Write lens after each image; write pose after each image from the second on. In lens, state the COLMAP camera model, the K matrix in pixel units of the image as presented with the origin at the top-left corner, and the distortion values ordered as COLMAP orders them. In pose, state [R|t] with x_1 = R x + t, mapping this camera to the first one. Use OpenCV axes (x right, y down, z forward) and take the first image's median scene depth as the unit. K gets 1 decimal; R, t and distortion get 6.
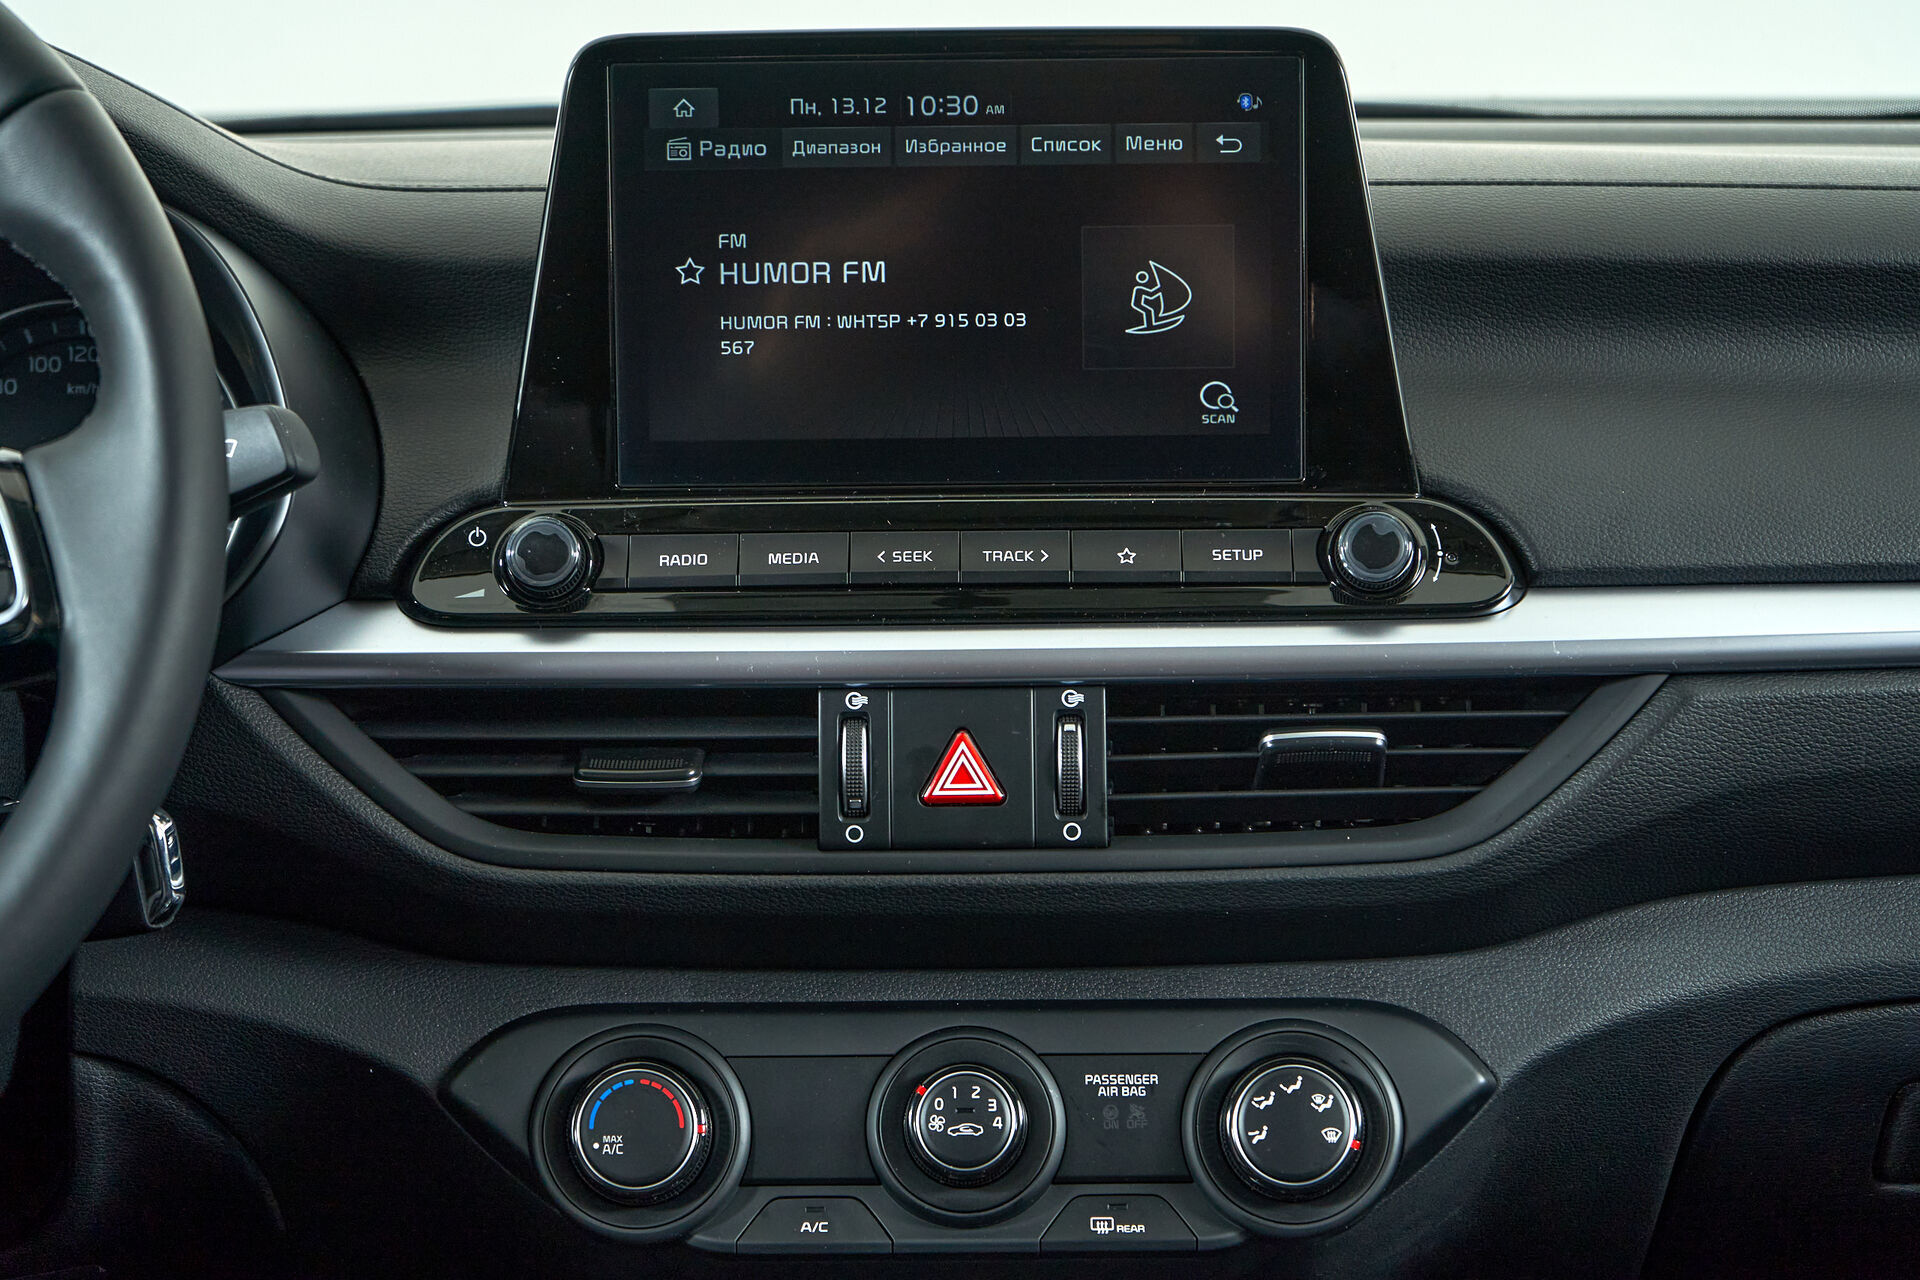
lens RADIAL K [[4072.8, 0, 956.8], [0, 4072.8, 621.1], [0, 0, 1]] dist [-0.007383, 0.000000]
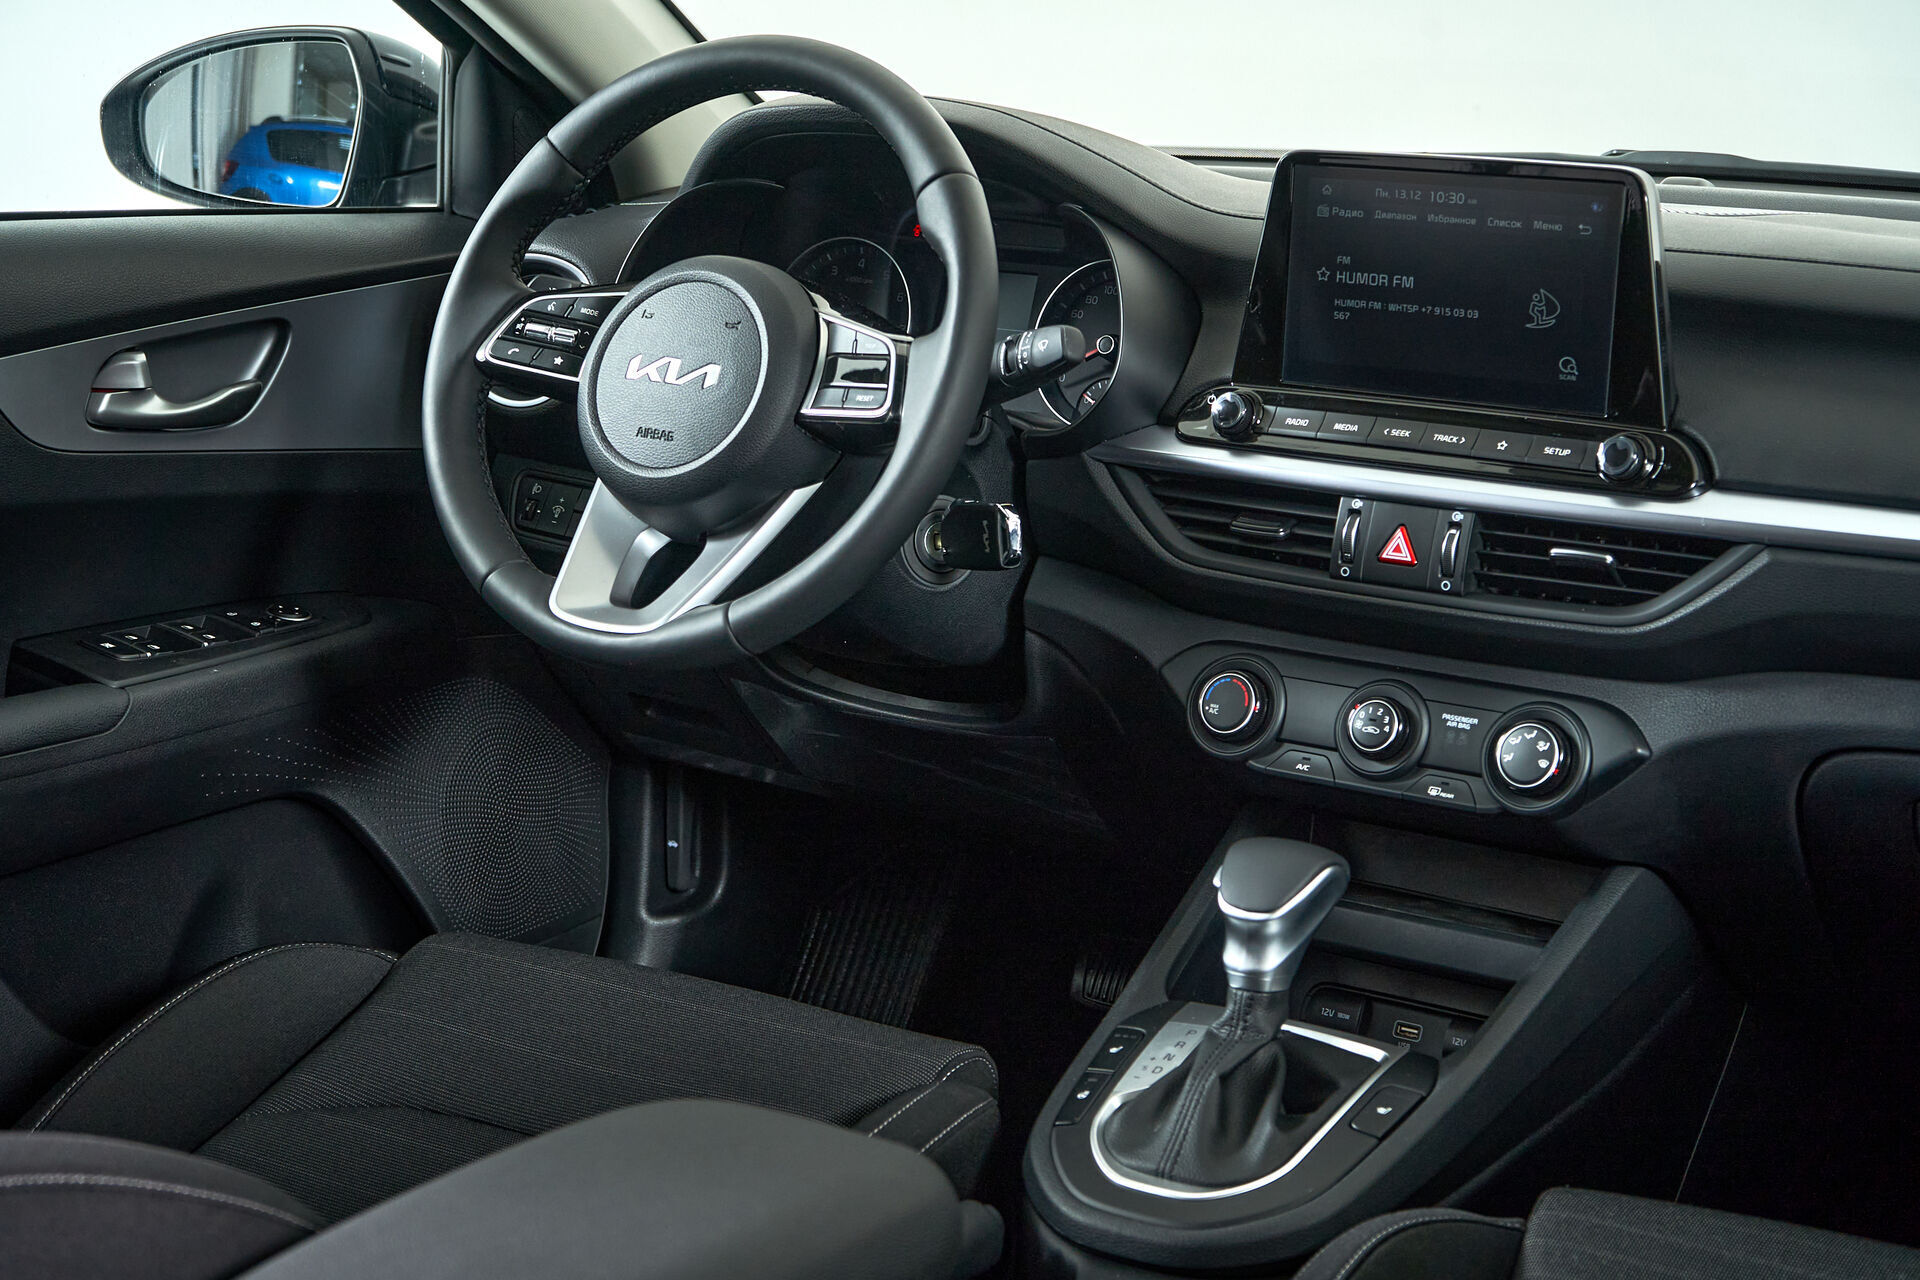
lens RADIAL K [[3199.6, 0, 956.2], [0, 3199.6, 648.7], [0, 0, 1]] dist [0.012005, 0.000000]
pose [[0.820011, 0.147488, -0.553018, 0.664927], [-0.107245, 0.988708, 0.104663, -0.050679], [0.562210, -0.026517, 0.826570, -0.363879]]
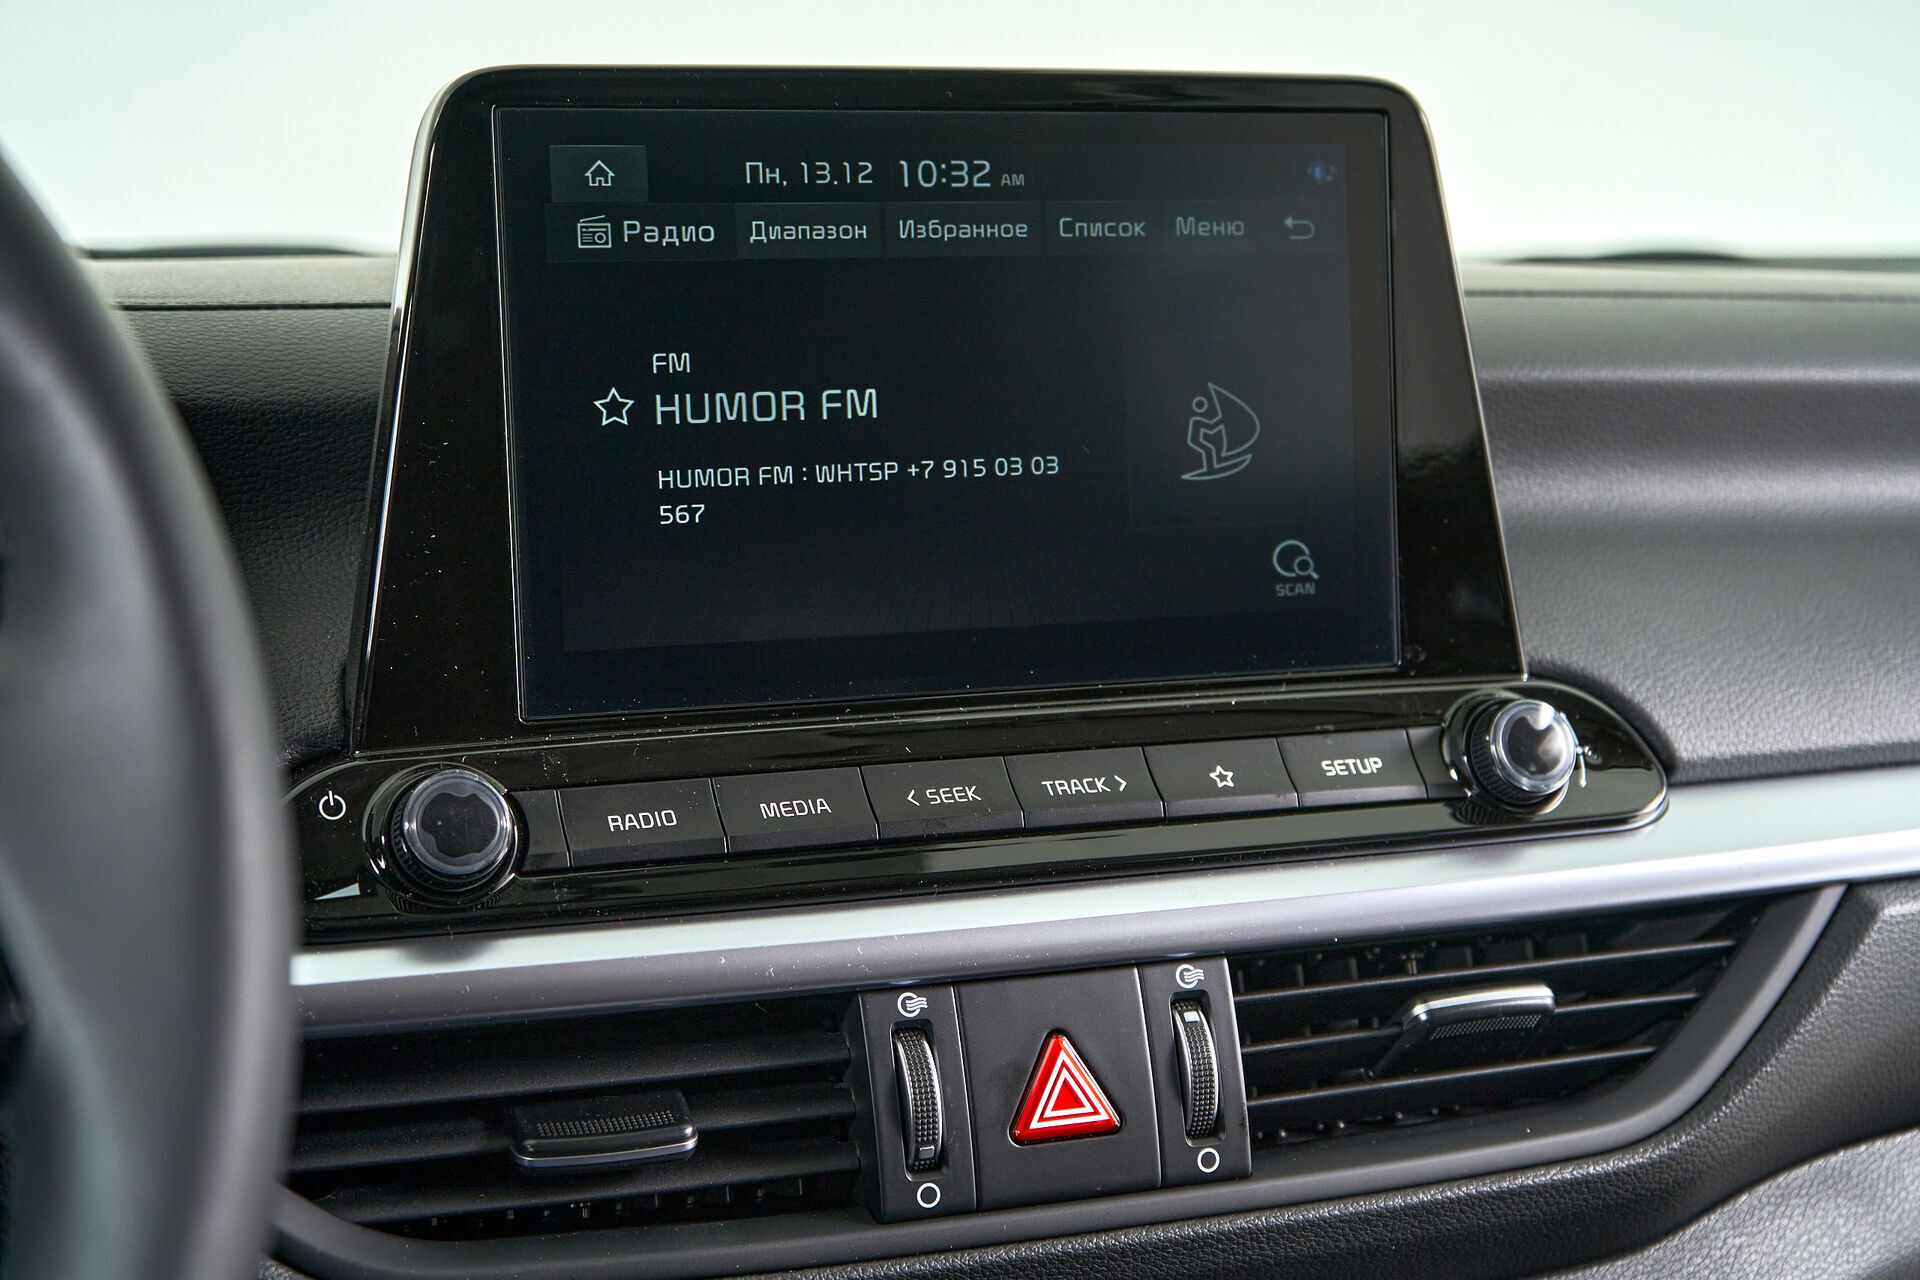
lens RADIAL K [[3199.6, 0, 950.9], [0, 3199.6, 635.2], [0, 0, 1]] dist [0.012005, 0.000000]
pose [[0.926431, -0.042588, 0.374047, -0.220959], [0.061327, 0.997381, -0.038336, -0.022371], [-0.371435, 0.058455, 0.926617, 0.475980]]
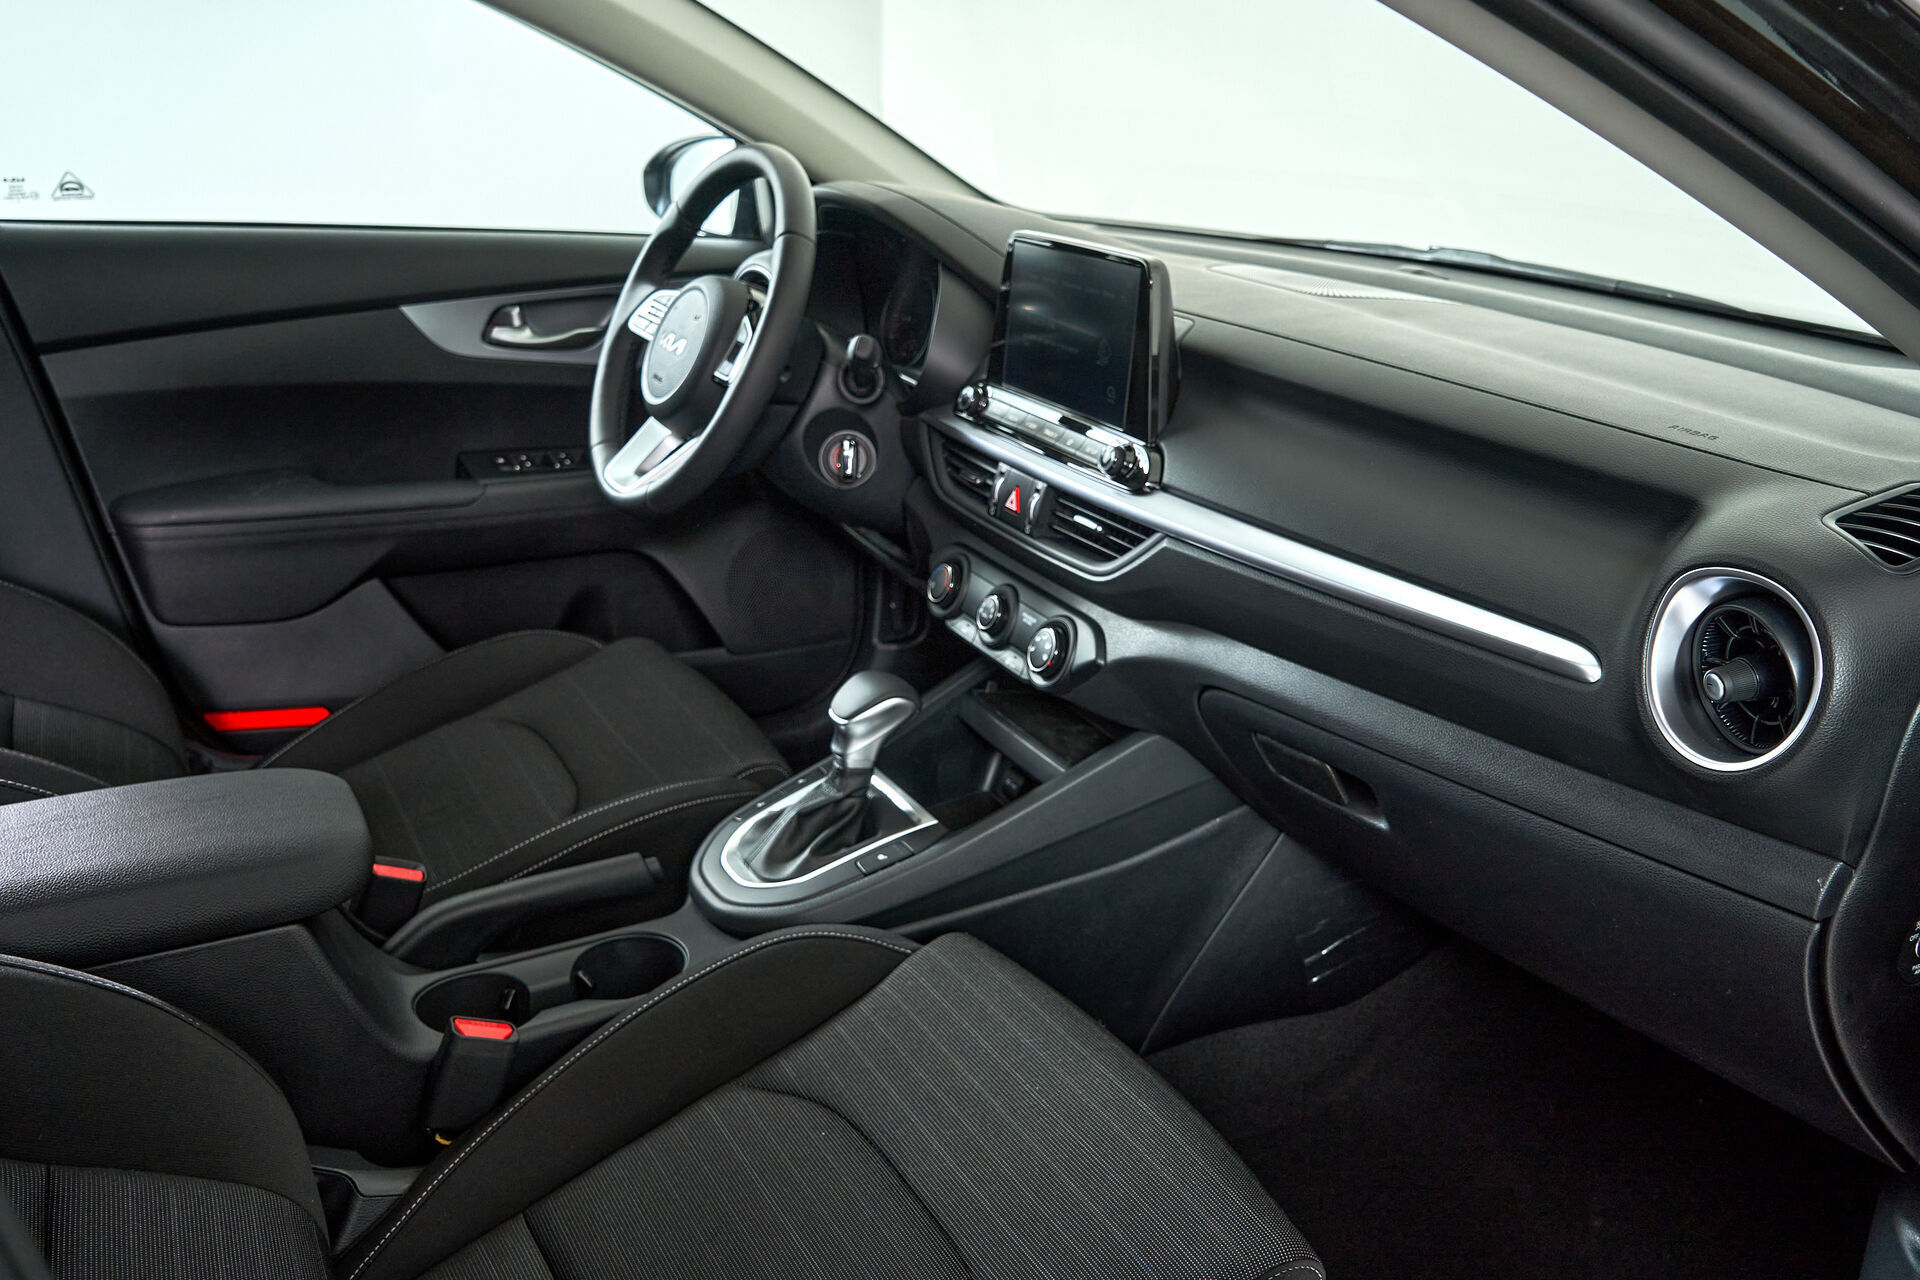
lens RADIAL K [[1564.2, 0, 957.8], [0, 1564.2, 636.8], [0, 0, 1]] dist [0.010427, -0.007993]
pose [[0.457734, 0.325565, -0.827337, 0.936722], [-0.164130, 0.945493, 0.281254, -0.178412], [0.873808, 0.007051, 0.486220, 0.411578]]
